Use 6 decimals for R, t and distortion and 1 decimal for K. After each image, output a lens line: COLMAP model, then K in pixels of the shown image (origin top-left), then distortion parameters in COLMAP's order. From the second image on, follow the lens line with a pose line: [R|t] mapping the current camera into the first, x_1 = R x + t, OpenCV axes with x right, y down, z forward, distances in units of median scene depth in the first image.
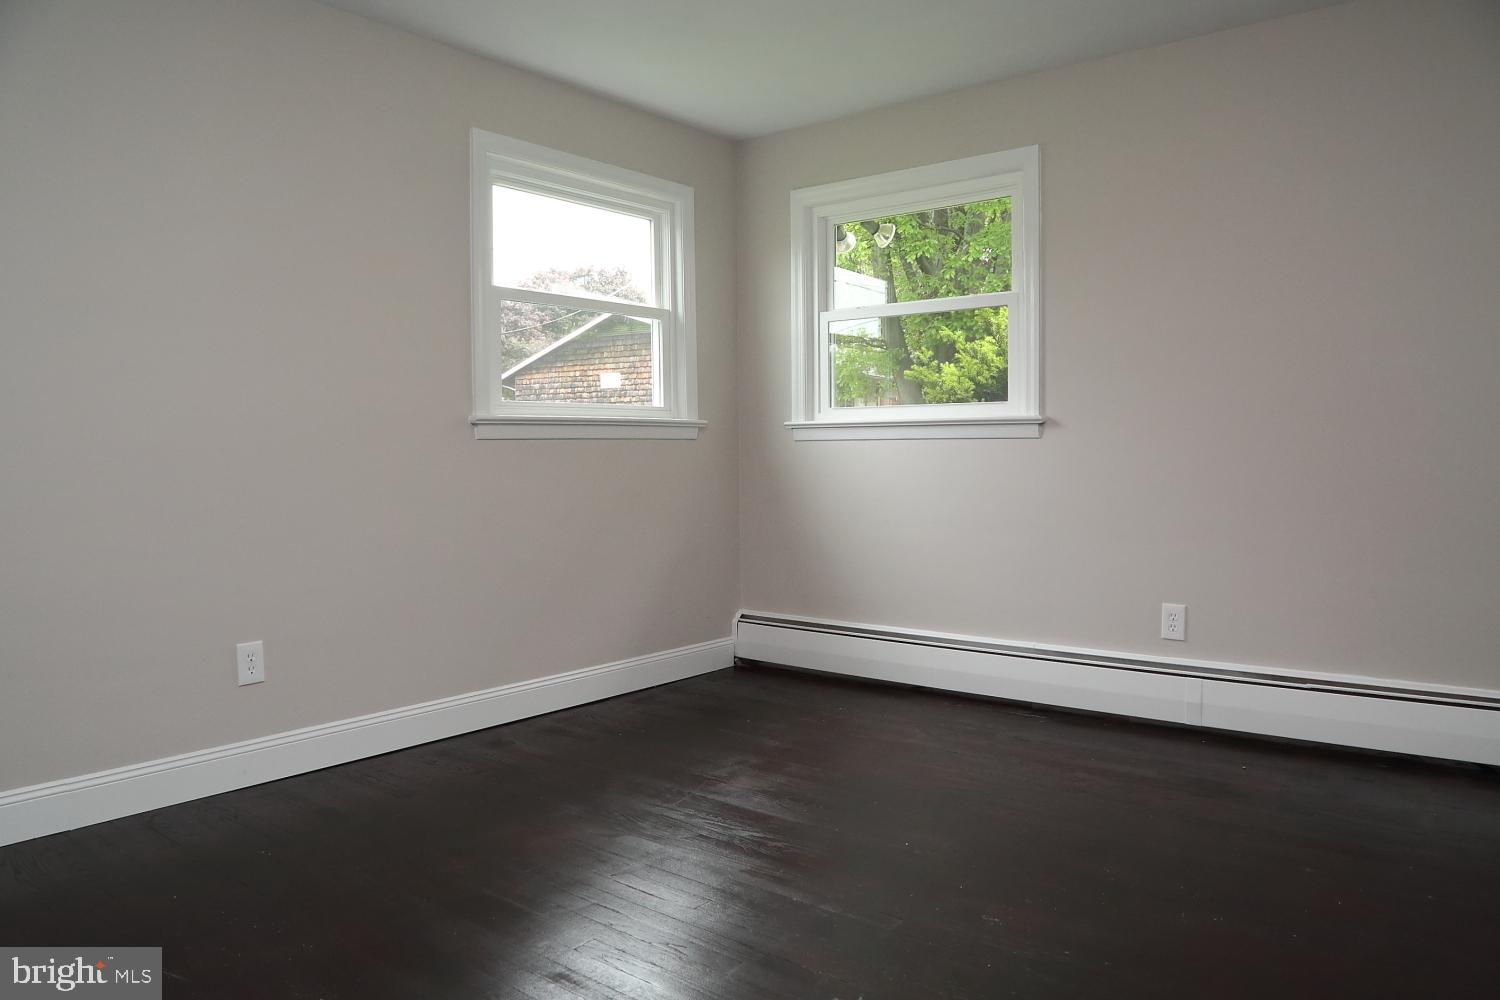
lens RADIAL K [[1022.9, 0, 746.1], [0, 1022.9, 506.2], [0, 0, 1]] dist [-0.116897, 0.051612]
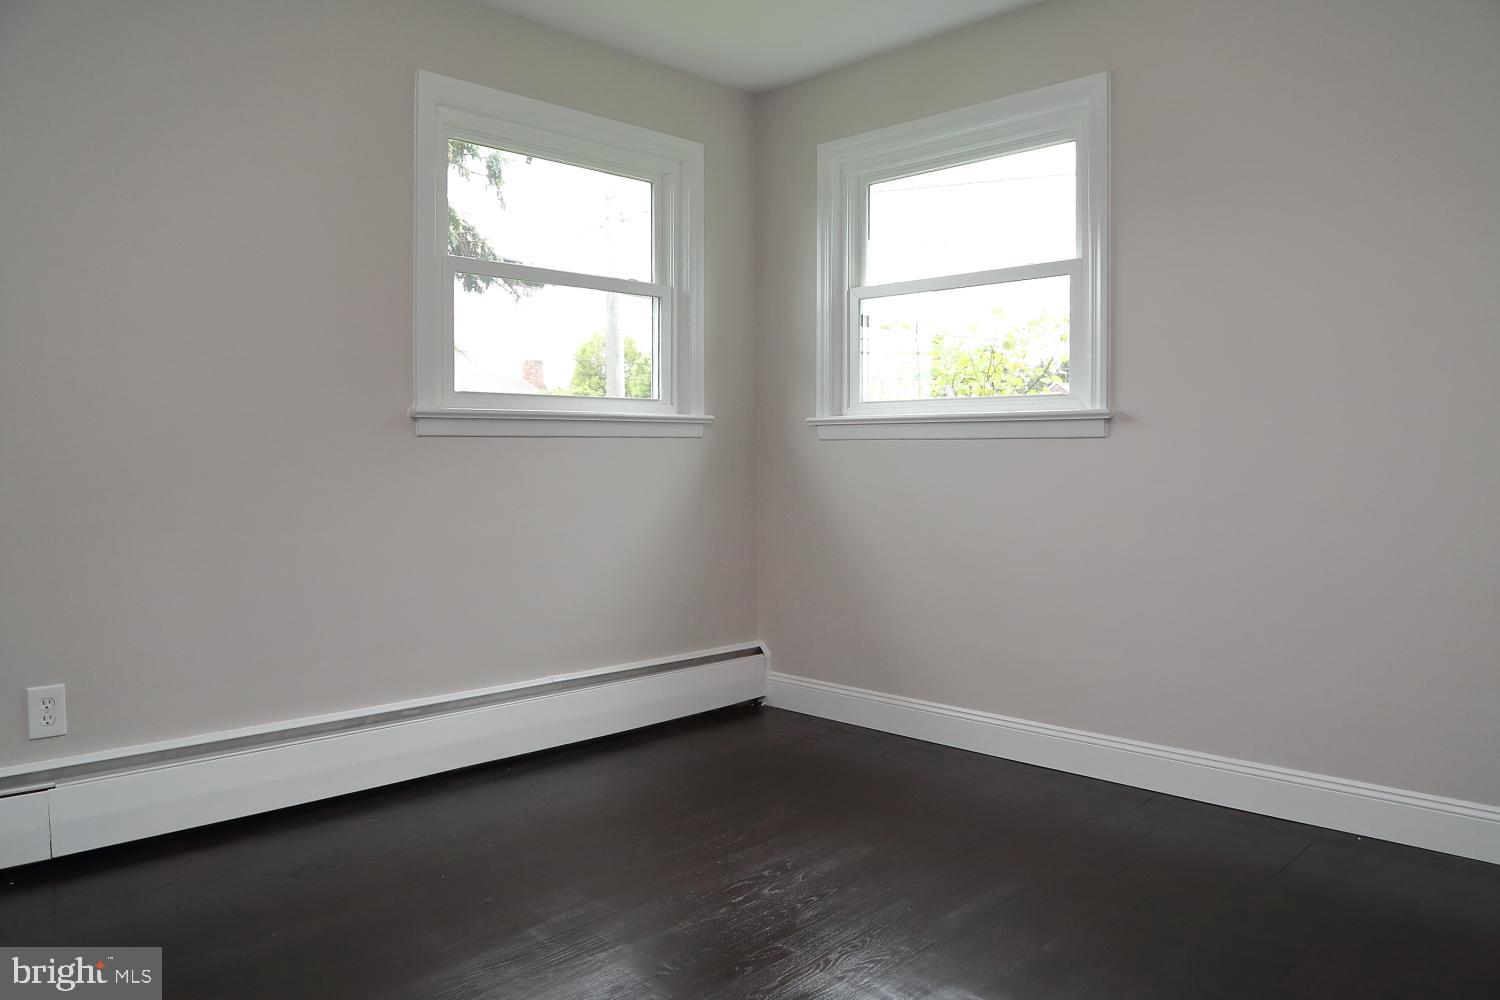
lens RADIAL K [[1022.9, 0, 754.2], [0, 1022.9, 498.8], [0, 0, 1]] dist [-0.116897, 0.051612]
pose [[0.993862, 0.010674, -0.110107, 0.102841], [-0.011734, 0.999891, -0.008982, -0.008988], [0.109999, 0.010219, 0.993879, 0.186151]]
